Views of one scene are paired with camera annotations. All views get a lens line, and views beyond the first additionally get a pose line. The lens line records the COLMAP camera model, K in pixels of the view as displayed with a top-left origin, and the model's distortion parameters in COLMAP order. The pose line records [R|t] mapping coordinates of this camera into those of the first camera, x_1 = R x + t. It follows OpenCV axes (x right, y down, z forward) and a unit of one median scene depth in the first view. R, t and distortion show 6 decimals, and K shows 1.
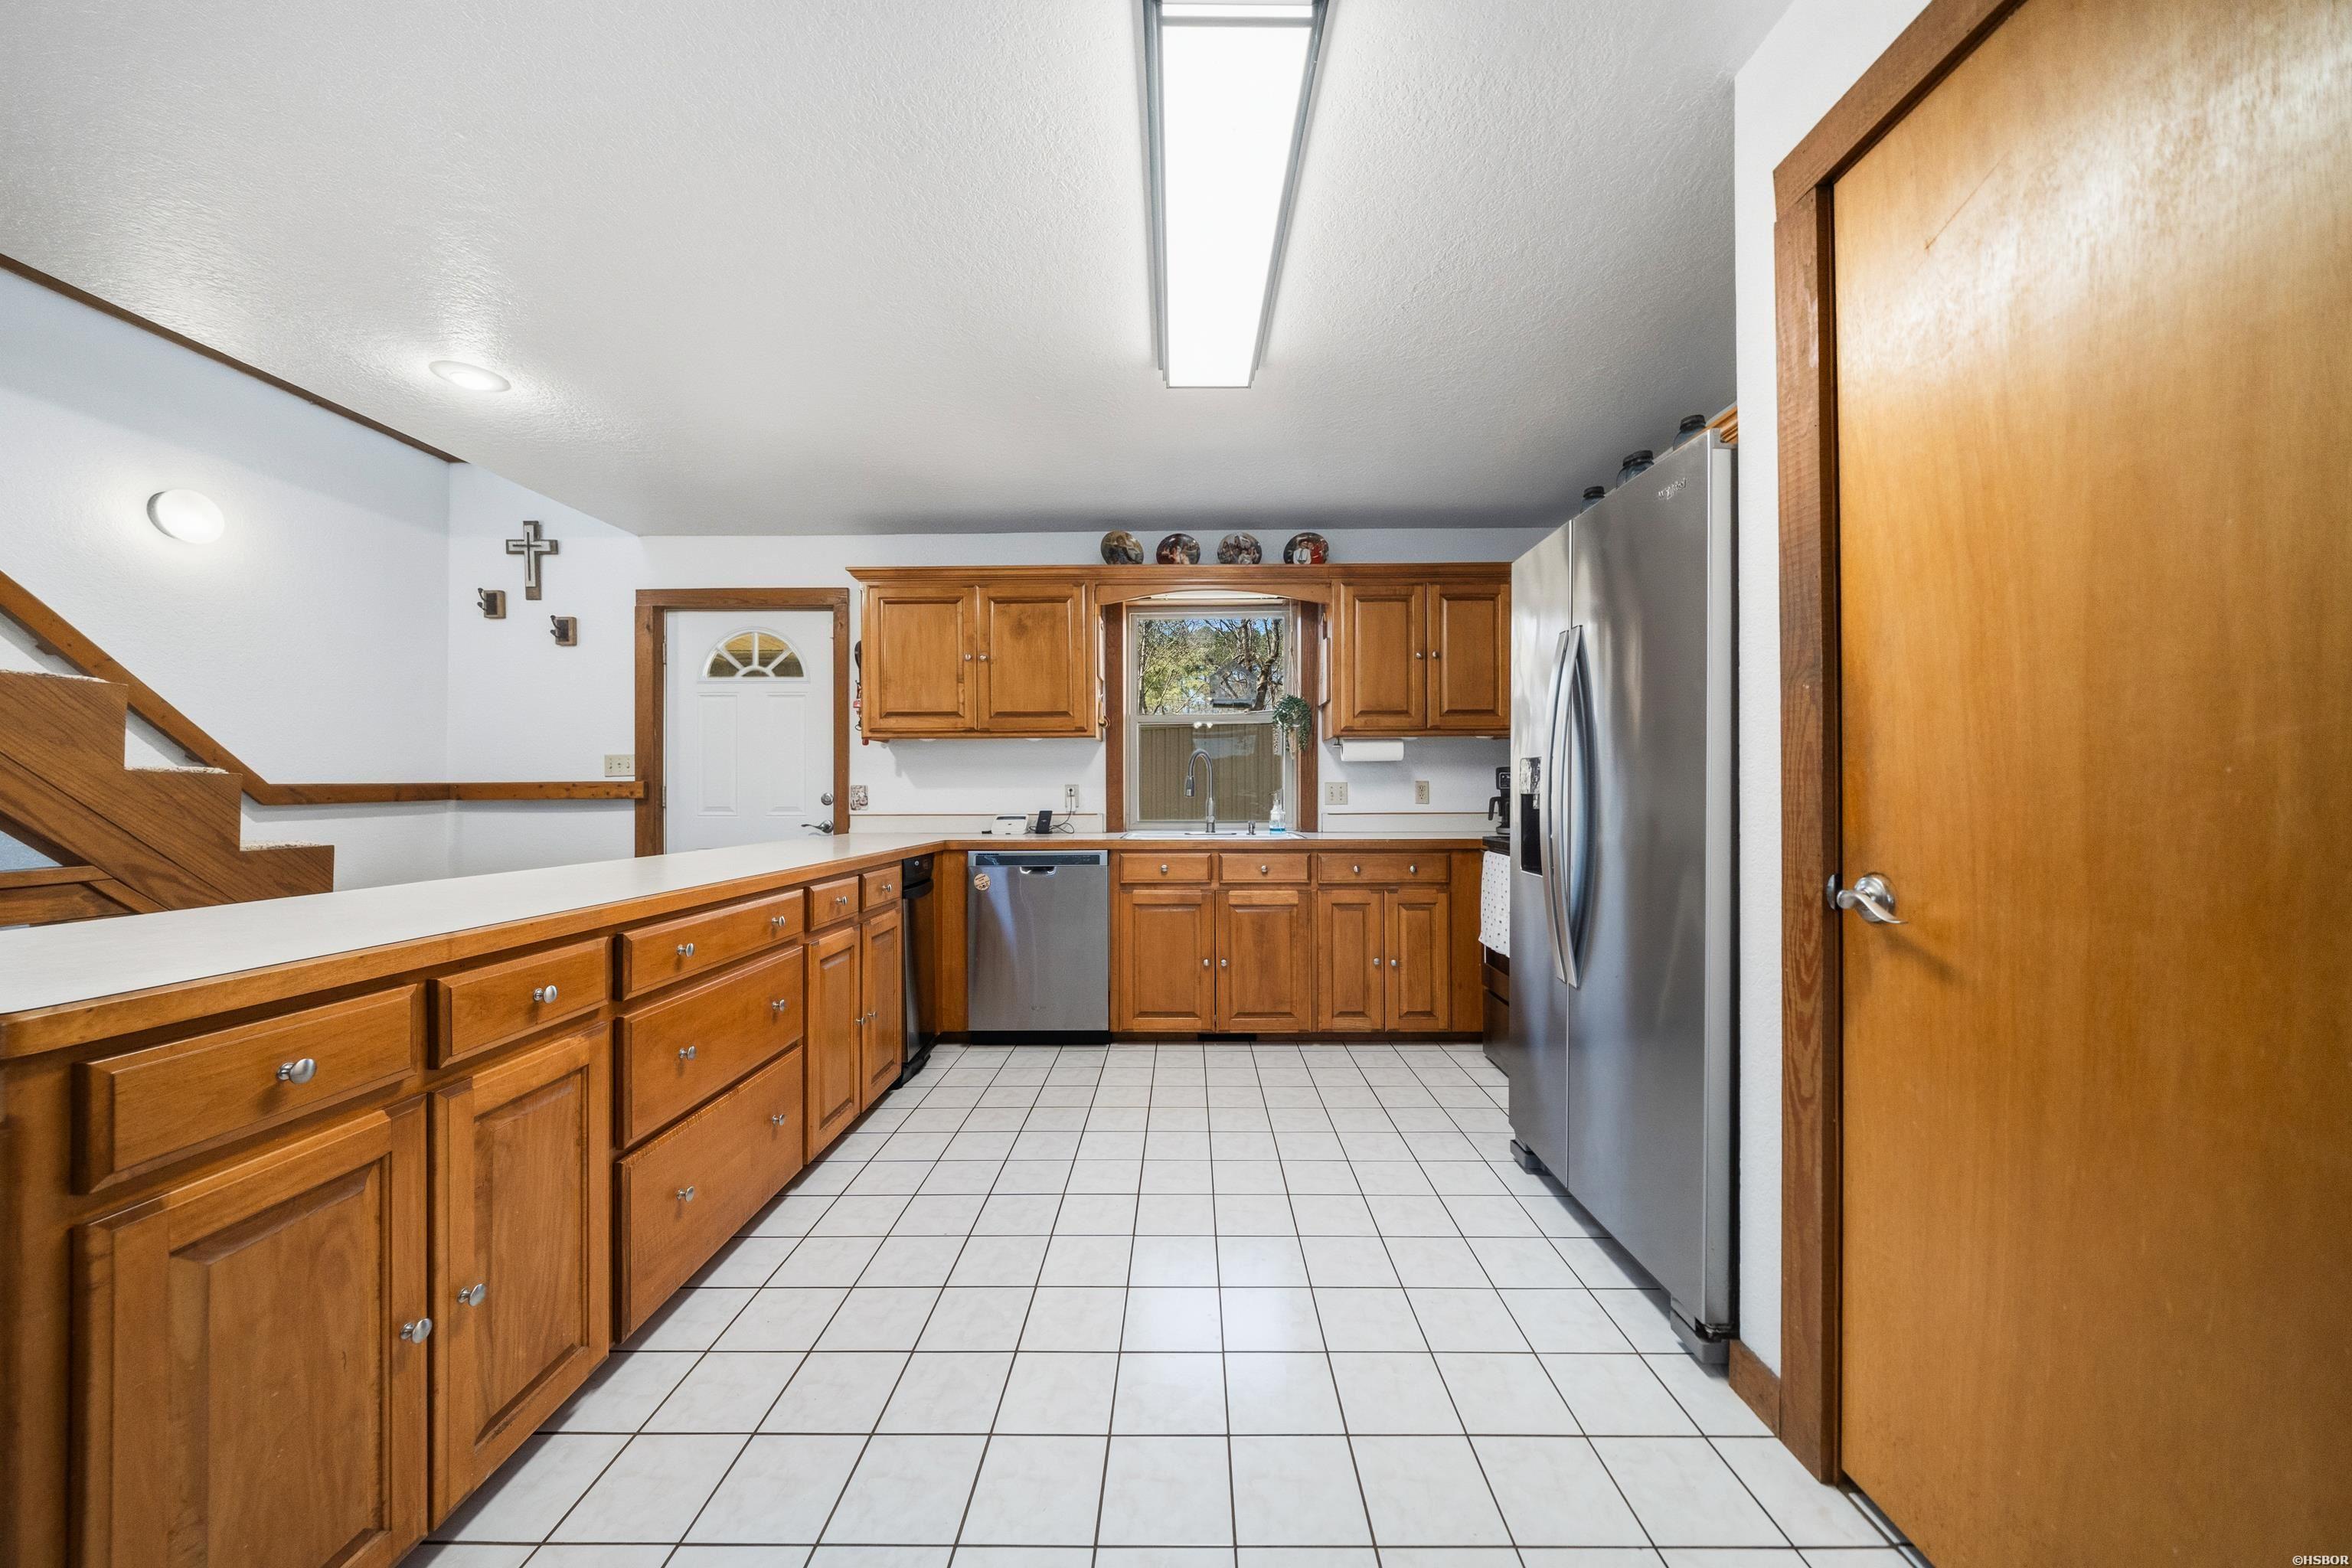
lens RADIAL K [[805.5, 0, 1170.9], [0, 805.5, 783.3], [0, 0, 1]] dist [-0.013088, -0.000139]
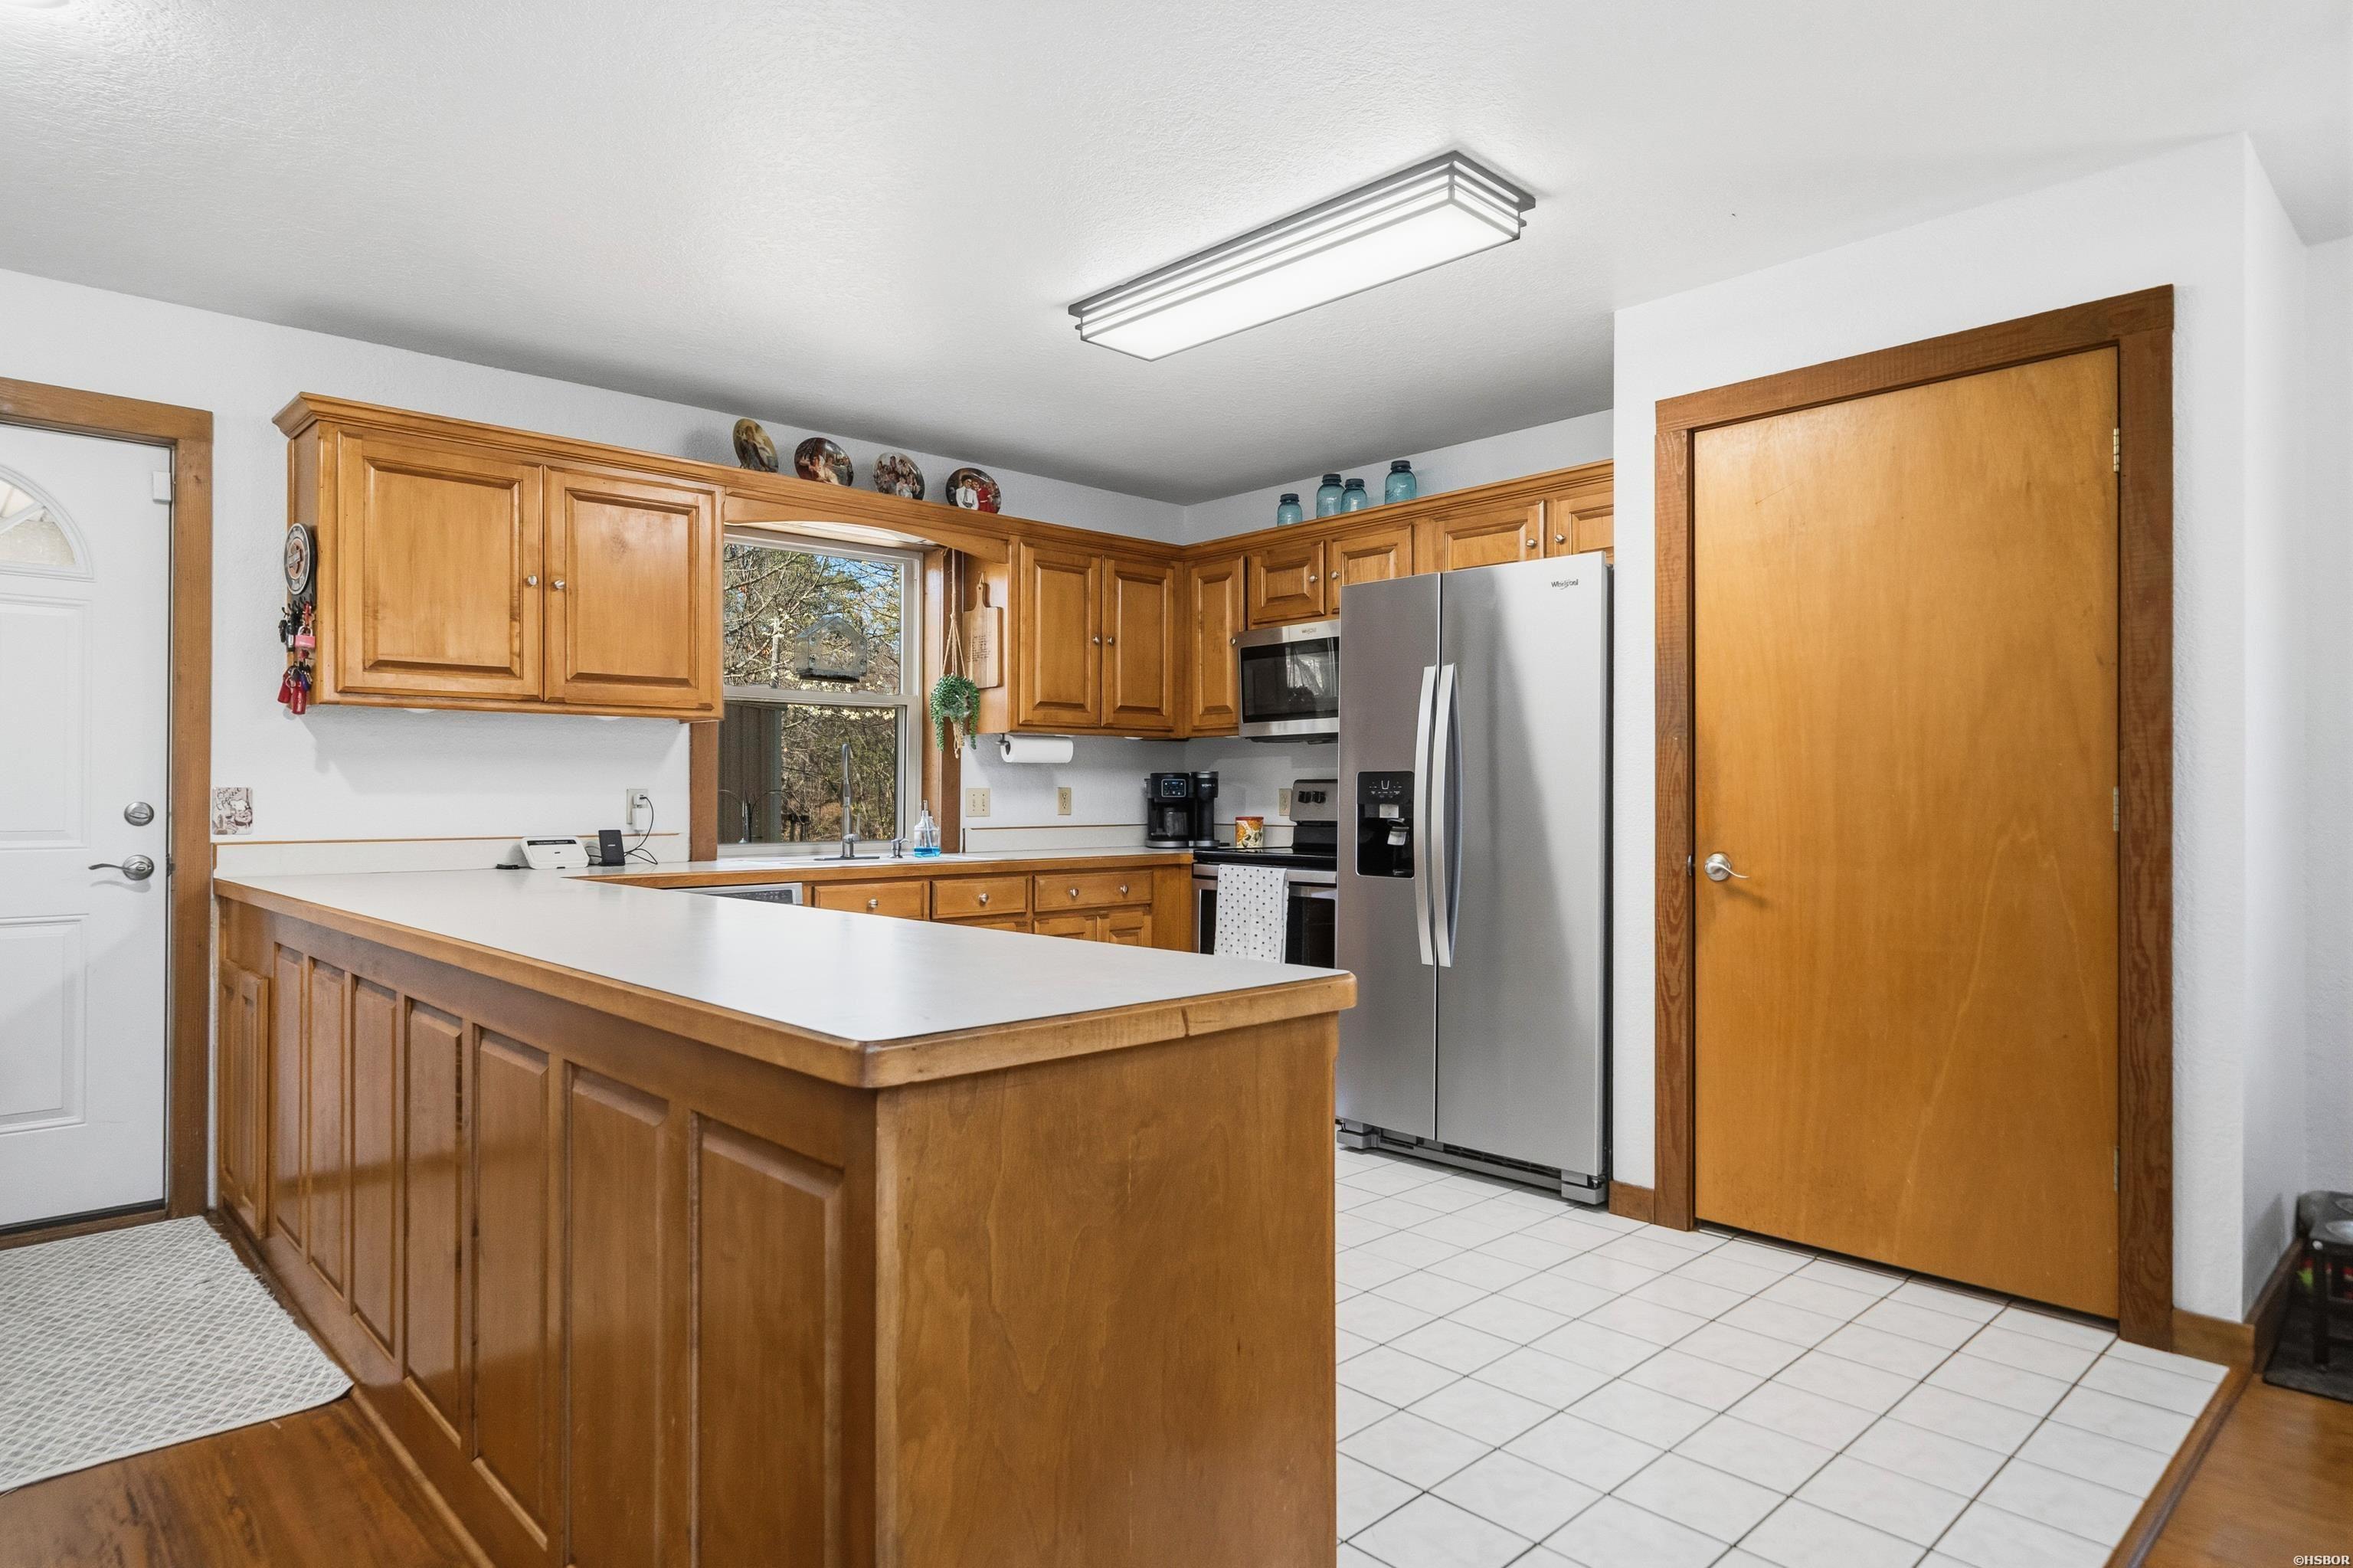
lens RADIAL K [[1349.7, 0, 1179.5], [0, 1349.7, 777.8], [0, 0, 1]] dist [-0.022941, -0.001264]
pose [[0.708691, 0.012338, 0.705411, -0.615206], [-0.010529, 0.999921, -0.006912, -0.004617], [-0.705441, -0.002529, 0.708764, -0.070640]]
